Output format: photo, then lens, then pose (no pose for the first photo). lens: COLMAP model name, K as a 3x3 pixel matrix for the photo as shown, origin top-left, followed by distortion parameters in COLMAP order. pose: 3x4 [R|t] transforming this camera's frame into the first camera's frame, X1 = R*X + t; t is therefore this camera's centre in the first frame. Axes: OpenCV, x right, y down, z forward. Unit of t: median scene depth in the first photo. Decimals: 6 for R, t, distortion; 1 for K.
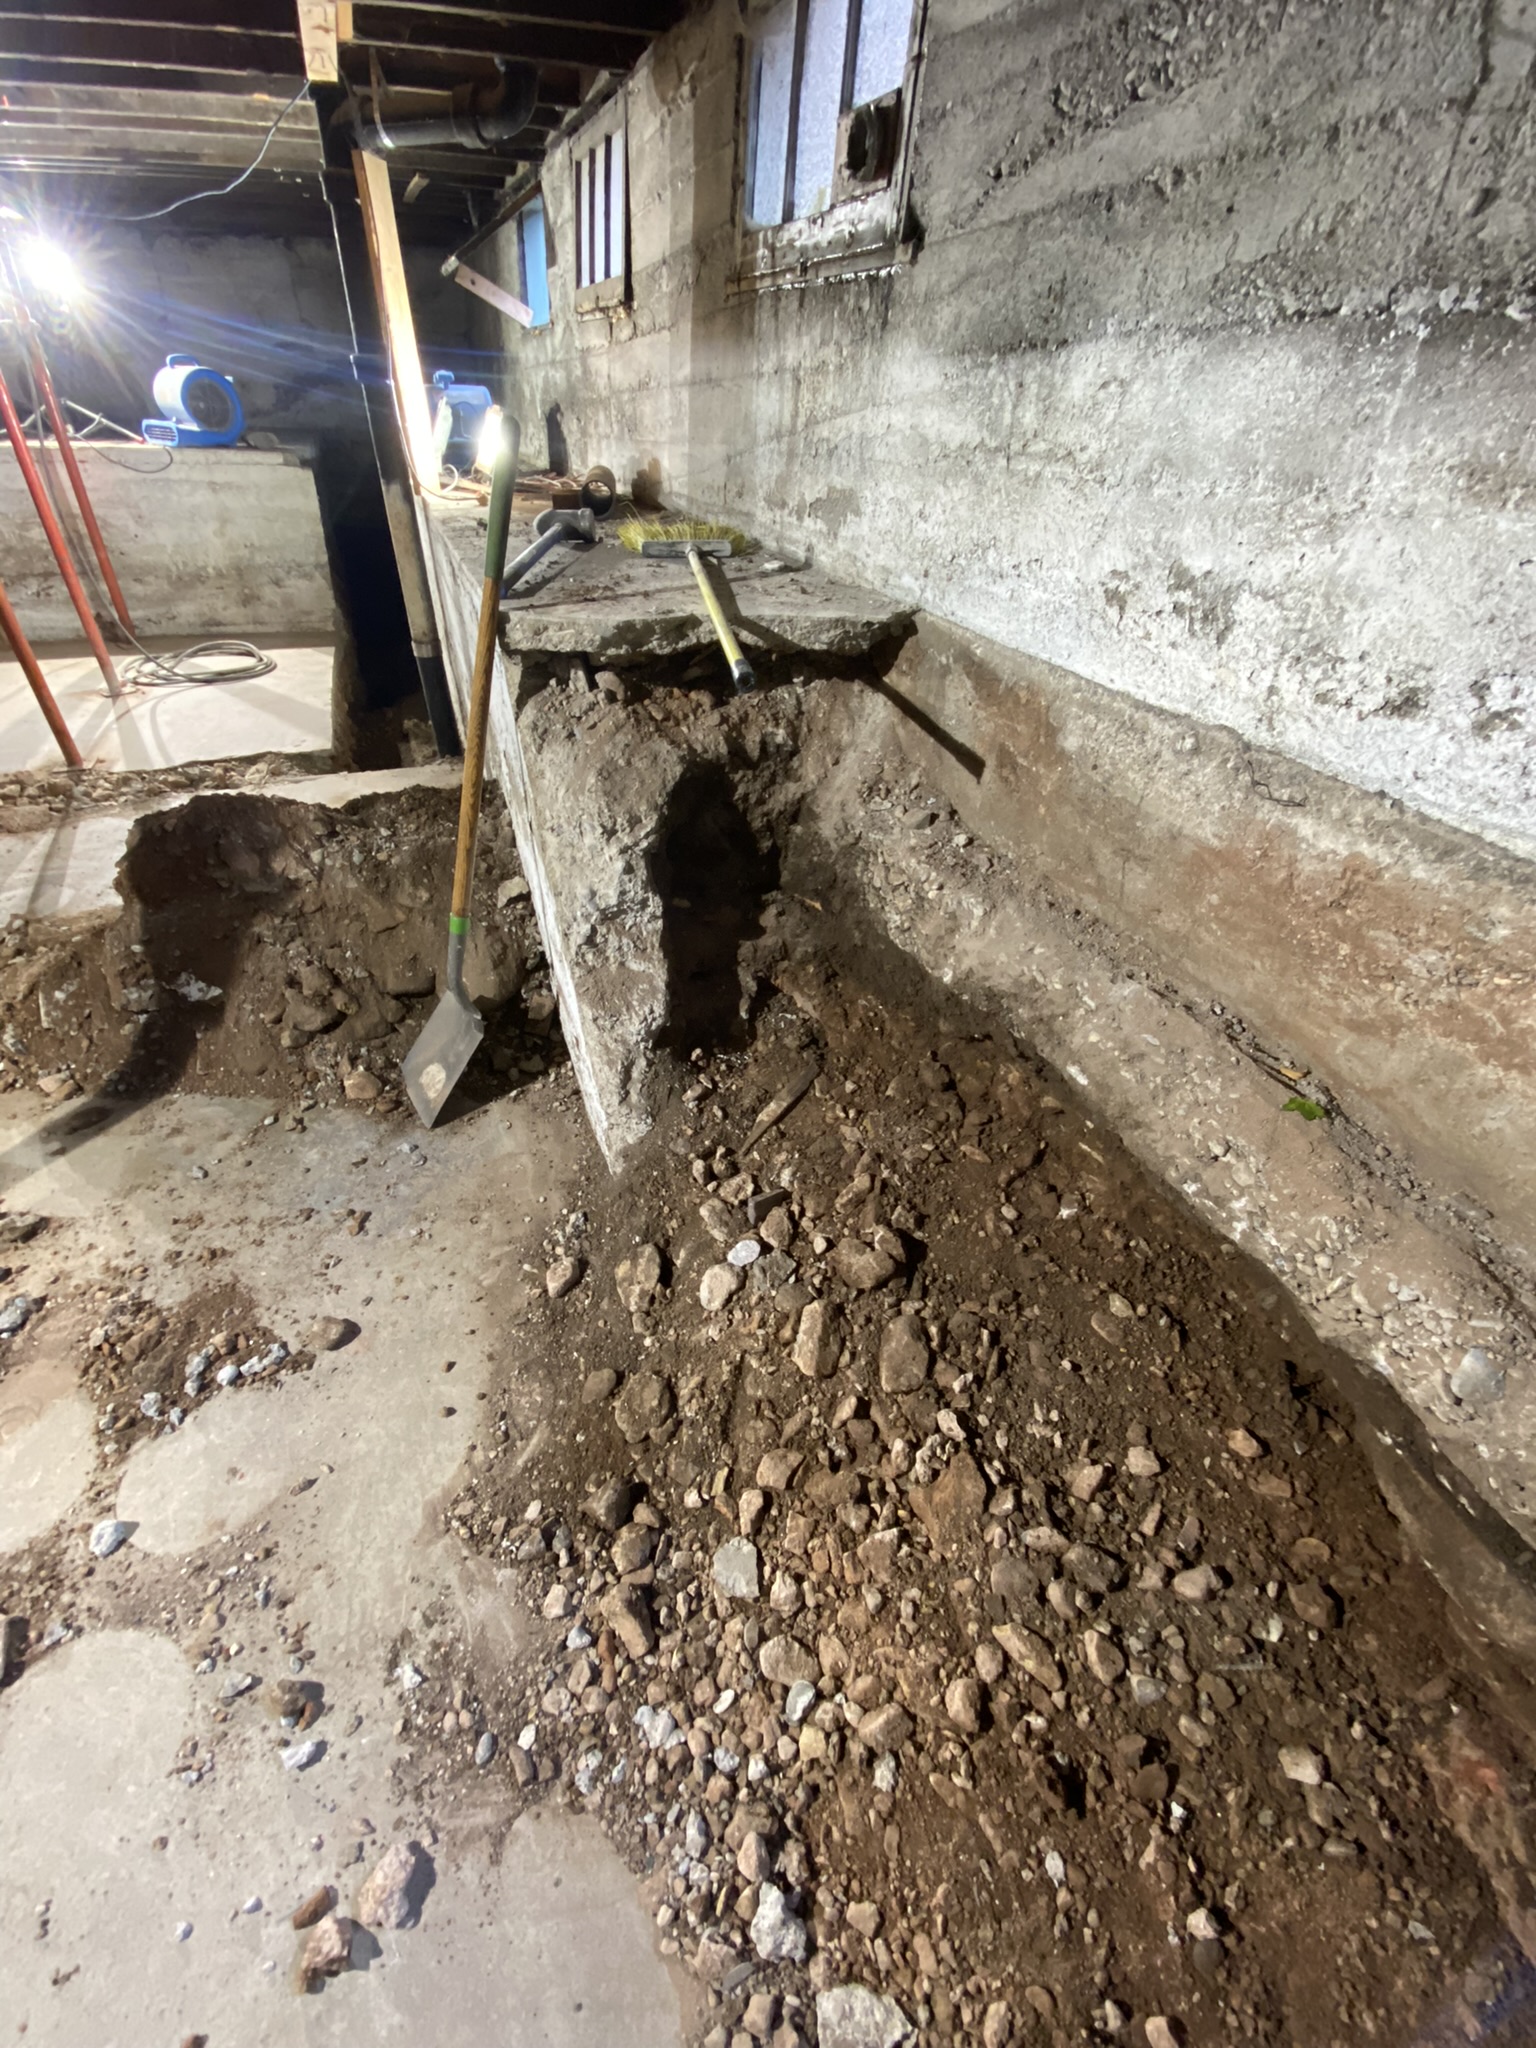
lens RADIAL K [[831.9, 0, 727.1], [0, 831.9, 1015.2], [0, 0, 1]] dist [0.008217, -0.014381]
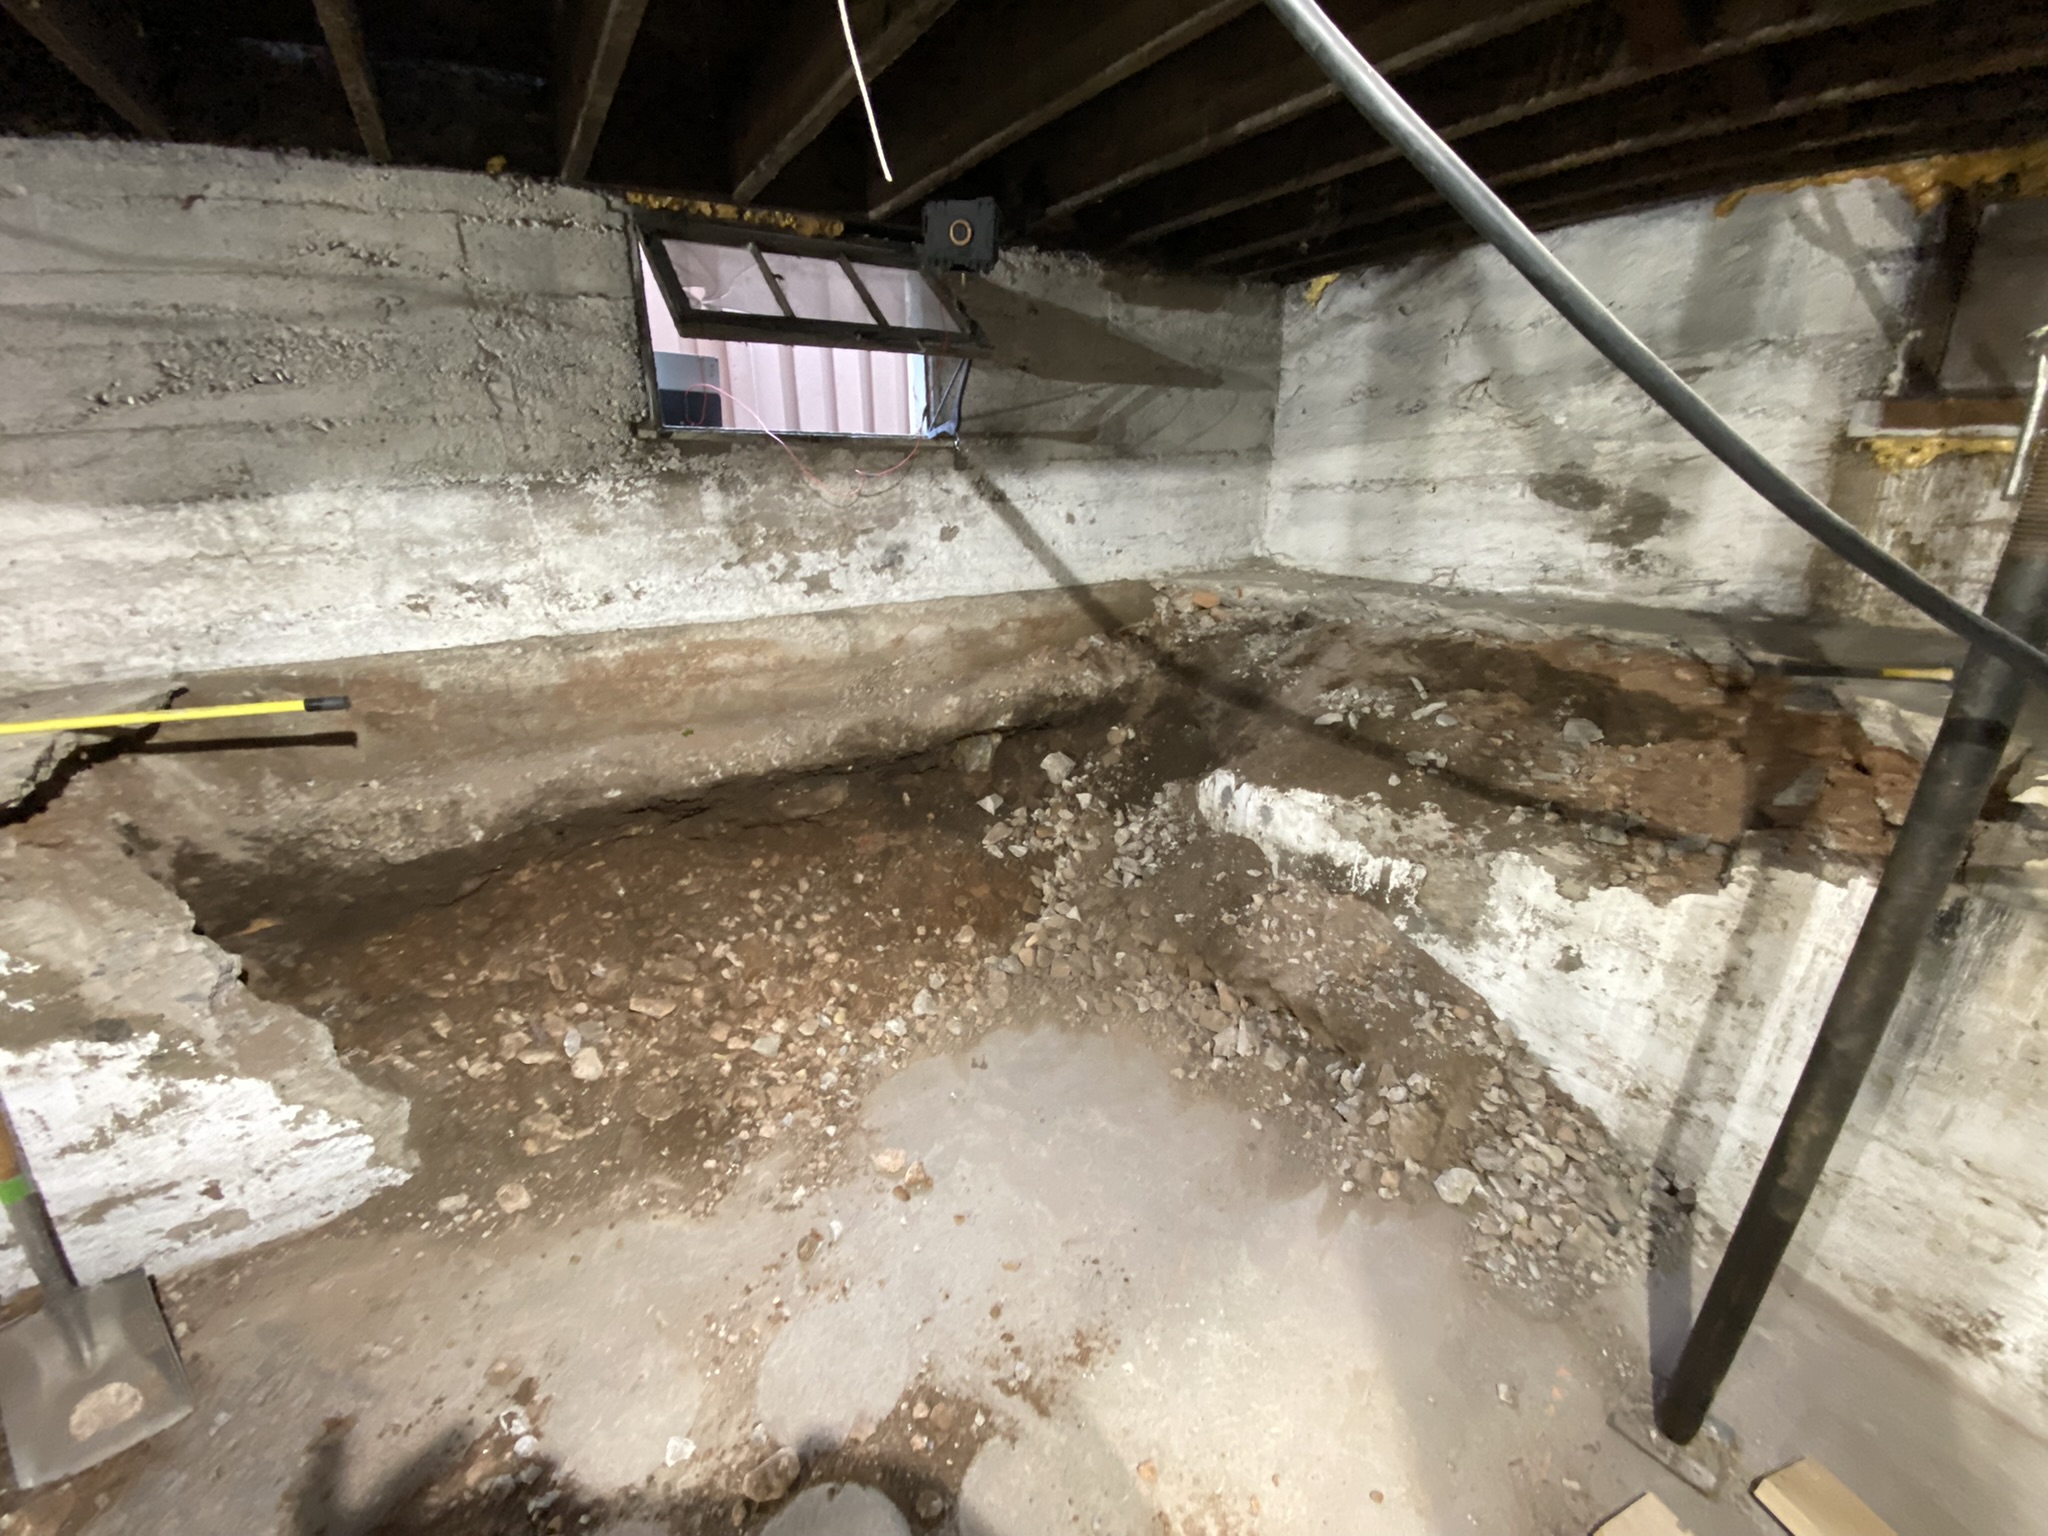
lens RADIAL K [[837.2, 0, 1024.0], [0, 837.2, 768.0], [0, 0, 1]] dist [0.010644, -0.014878]
pose [[-0.167616, -0.397154, 0.902316, -1.757768], [0.581424, 0.699319, 0.415812, -0.269678], [-0.796148, 0.594325, 0.113698, -0.079540]]
